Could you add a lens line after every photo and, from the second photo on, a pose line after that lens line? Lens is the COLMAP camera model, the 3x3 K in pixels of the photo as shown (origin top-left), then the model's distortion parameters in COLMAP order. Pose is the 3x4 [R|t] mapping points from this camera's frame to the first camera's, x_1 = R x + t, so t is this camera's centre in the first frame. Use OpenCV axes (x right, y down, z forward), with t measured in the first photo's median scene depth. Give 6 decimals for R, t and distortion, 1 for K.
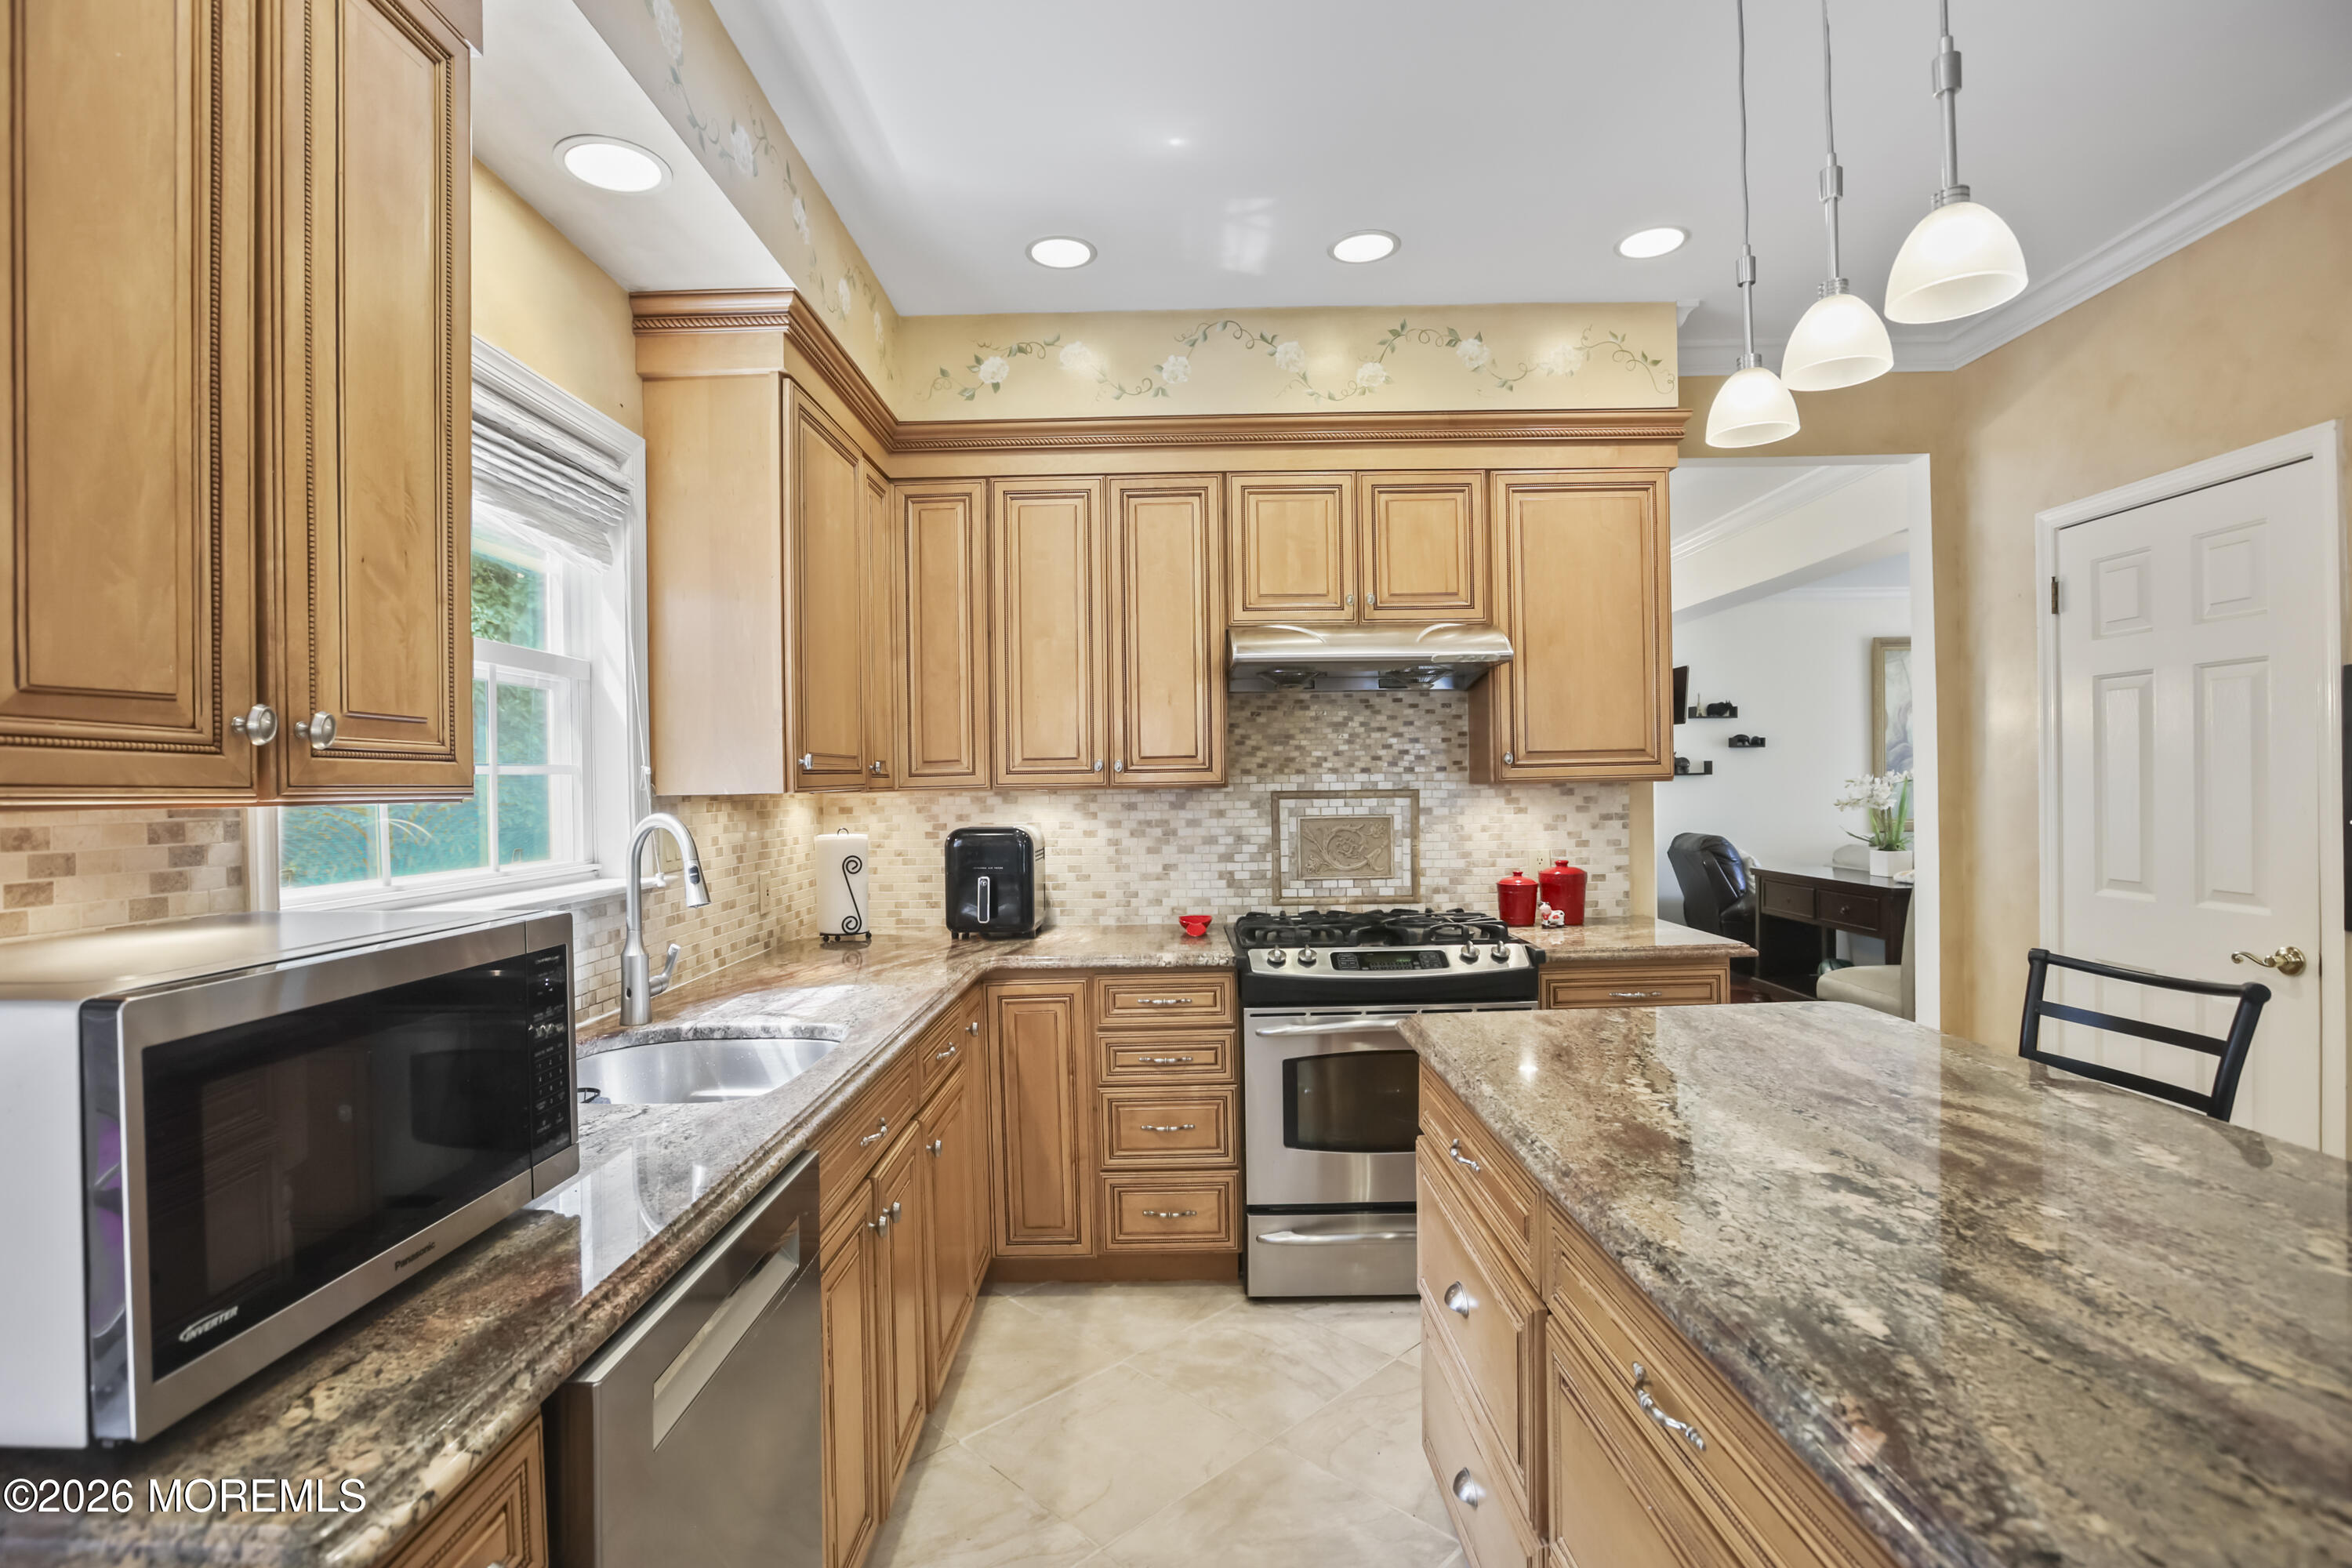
lens RADIAL K [[1099.9, 0, 1154.2], [0, 1099.9, 786.9], [0, 0, 1]] dist [-0.062807, 0.031147]
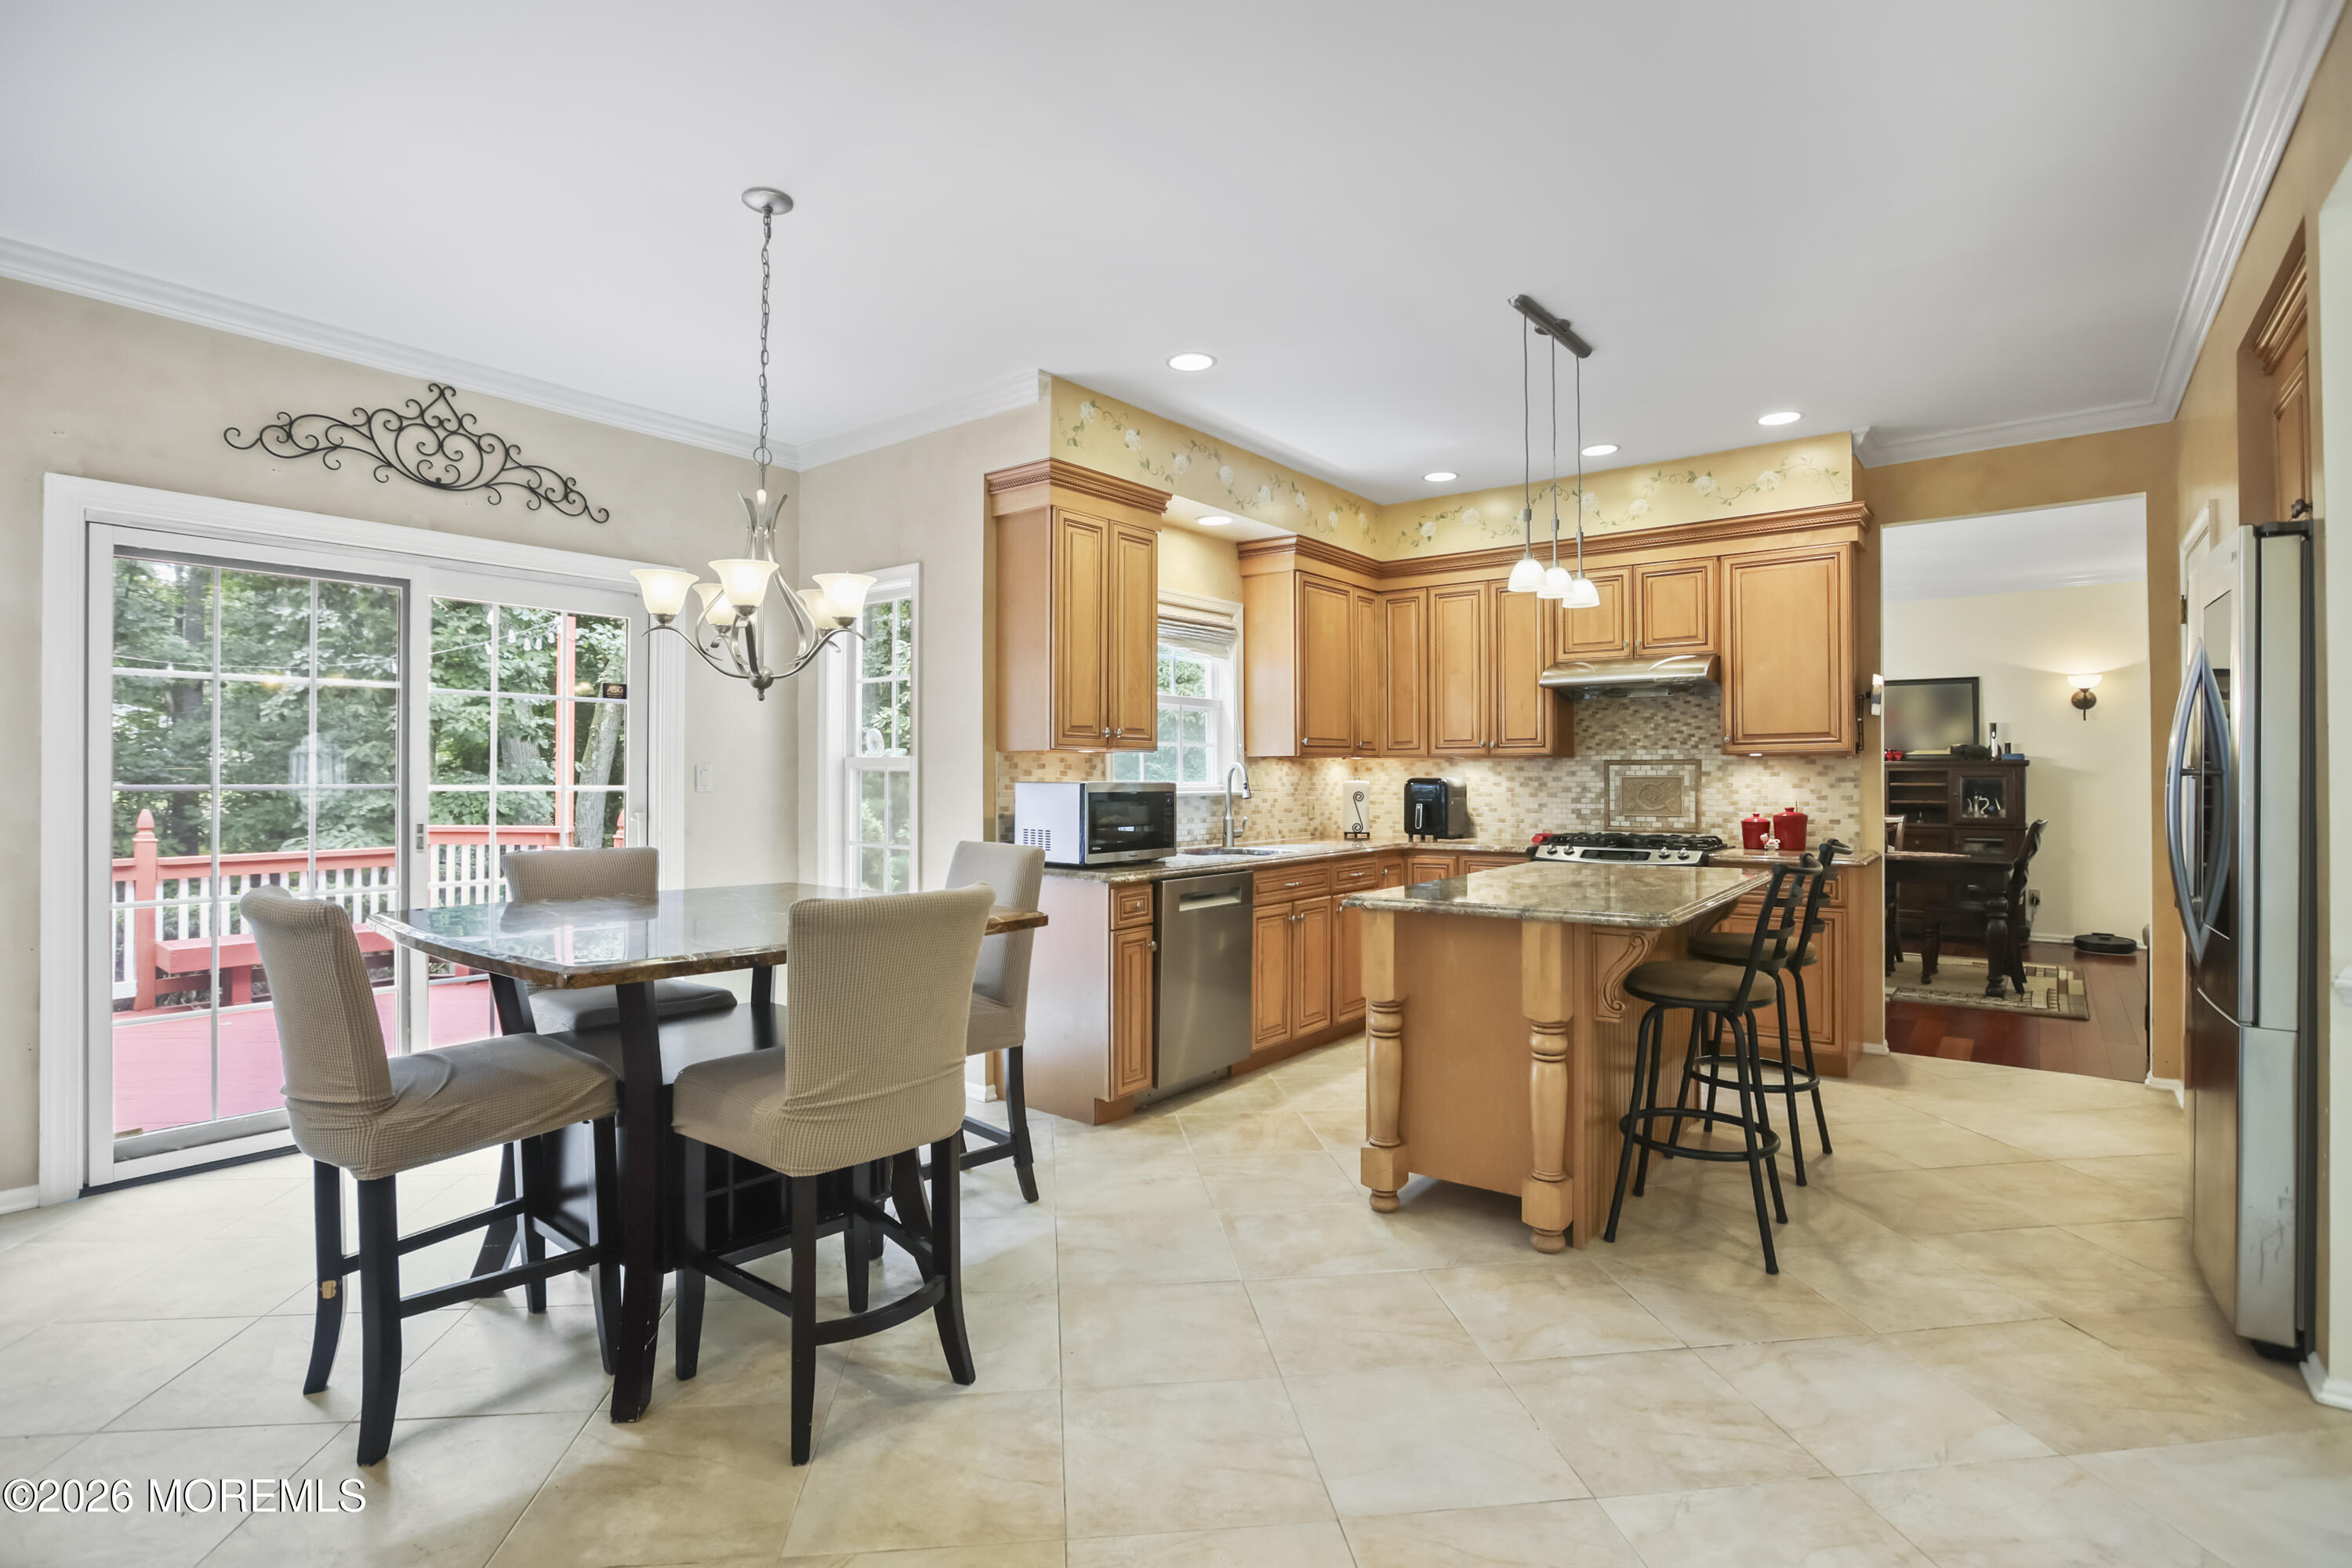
lens RADIAL K [[1101.9, 0, 1182.5], [0, 1101.9, 778.7], [0, 0, 1]] dist [-0.053598, 0.023097]
pose [[0.798787, 0.016283, -0.601393, 0.619215], [-0.012118, 0.999866, 0.010976, 0.022501], [0.601492, -0.001480, 0.798878, -0.704716]]
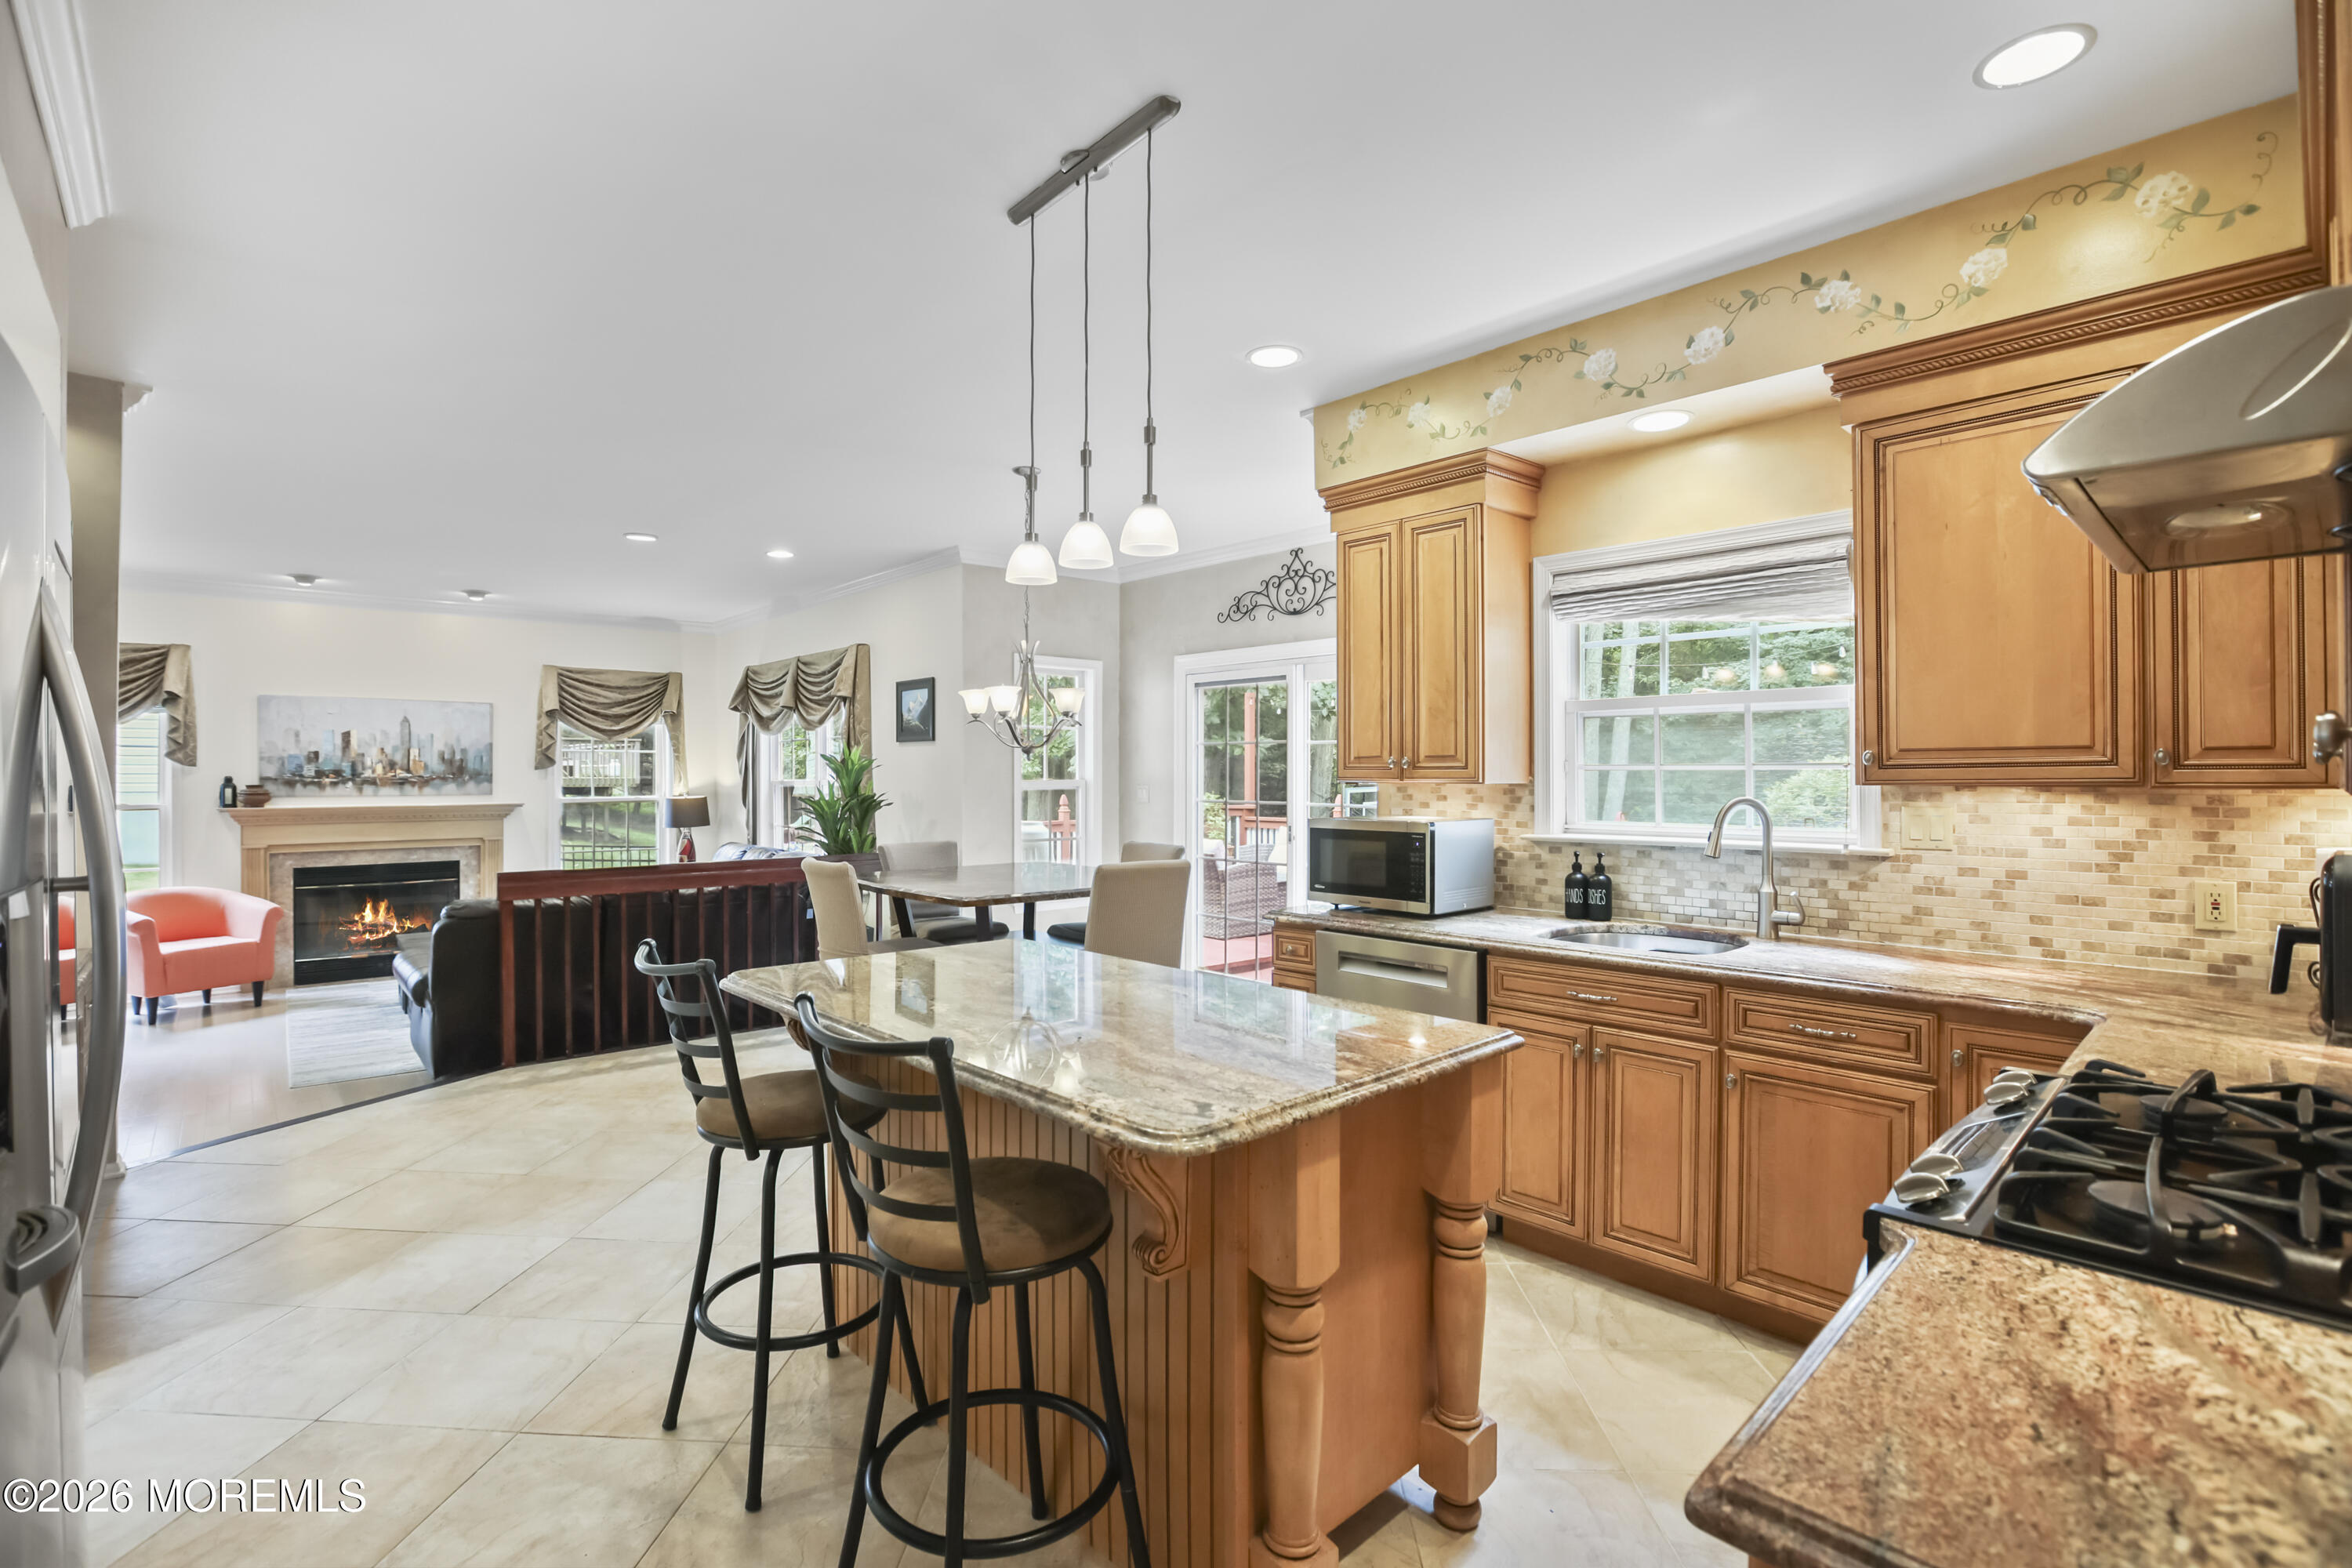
lens RADIAL K [[1065.0, 0, 1140.6], [0, 1065.0, 776.0], [0, 0, 1]] dist [-0.026003, 0.000244]
pose [[-0.734794, 0.018422, -0.678041, 0.719214], [0.010812, 0.999822, 0.015448, -0.022827], [0.678205, 0.004020, -0.734862, 0.952923]]
